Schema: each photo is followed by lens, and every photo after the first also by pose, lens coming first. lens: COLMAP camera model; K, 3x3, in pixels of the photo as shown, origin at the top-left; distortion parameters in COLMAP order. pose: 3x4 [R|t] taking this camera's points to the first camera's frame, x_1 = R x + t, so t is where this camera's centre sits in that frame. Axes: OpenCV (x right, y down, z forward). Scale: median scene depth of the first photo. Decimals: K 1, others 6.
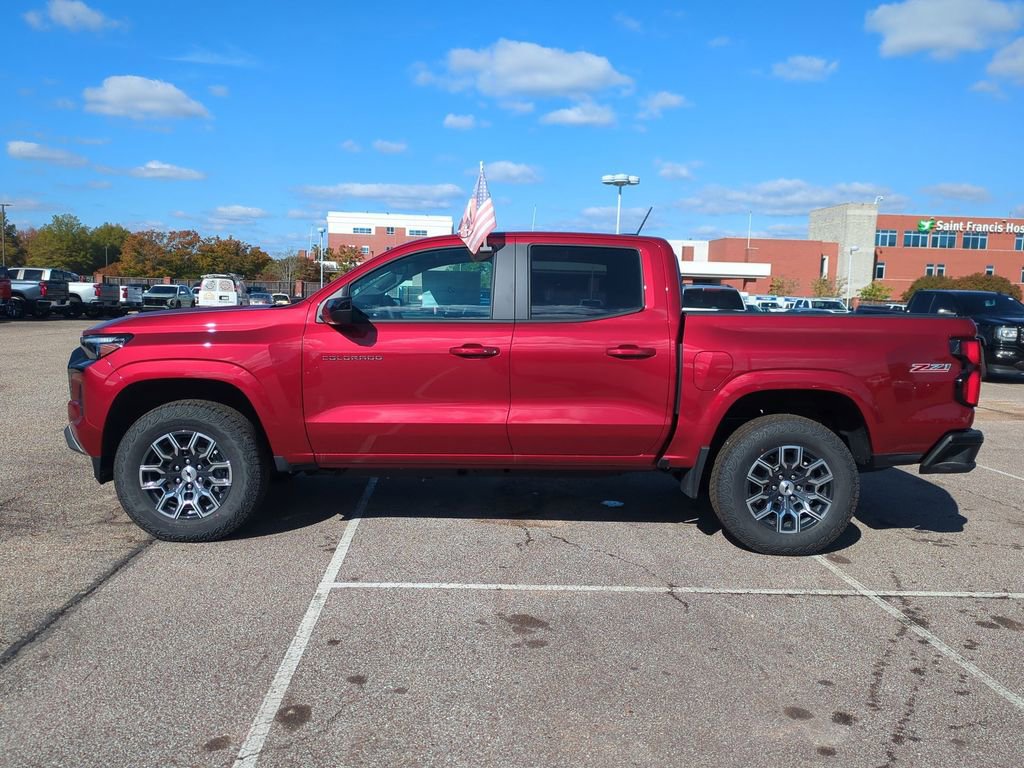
lens RADIAL K [[918.3, 0, 512.0], [0, 918.3, 384.0], [0, 0, 1]] dist [0.057014, -0.061634]
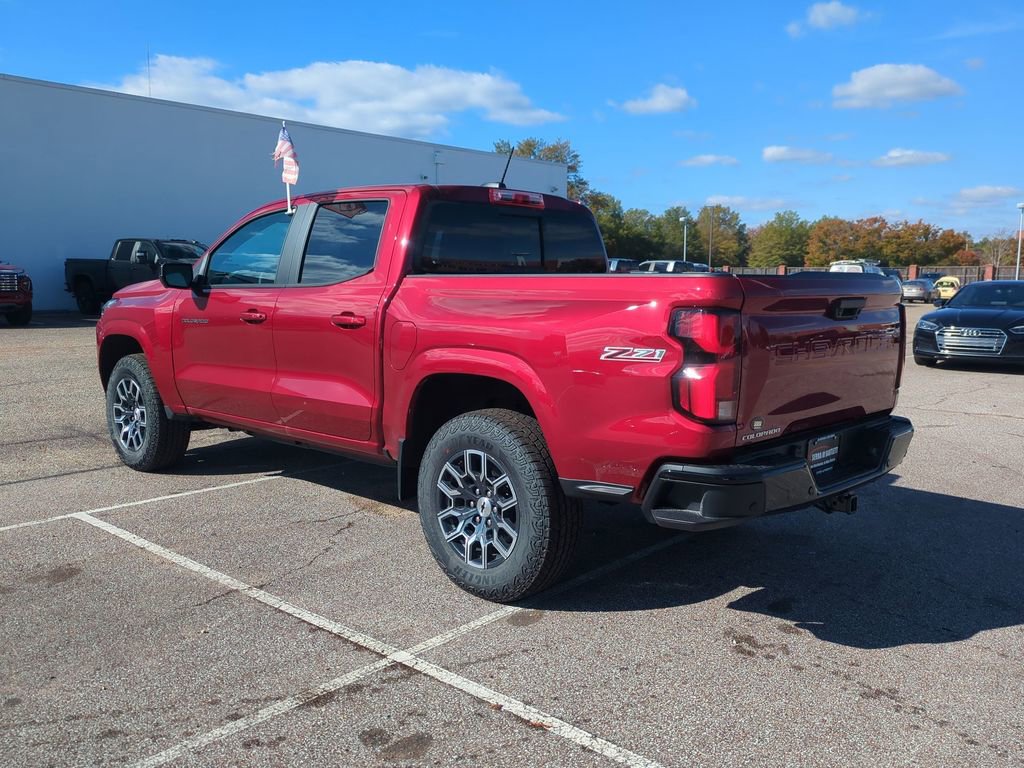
lens RADIAL K [[912.8, 0, 547.2], [0, 912.8, 401.7], [0, 0, 1]] dist [0.105065, -0.157059]
pose [[0.684591, 0.078892, -0.724645, 0.704886], [-0.059915, 0.996852, 0.051924, -0.011357], [0.726461, 0.007870, 0.687163, 0.431008]]
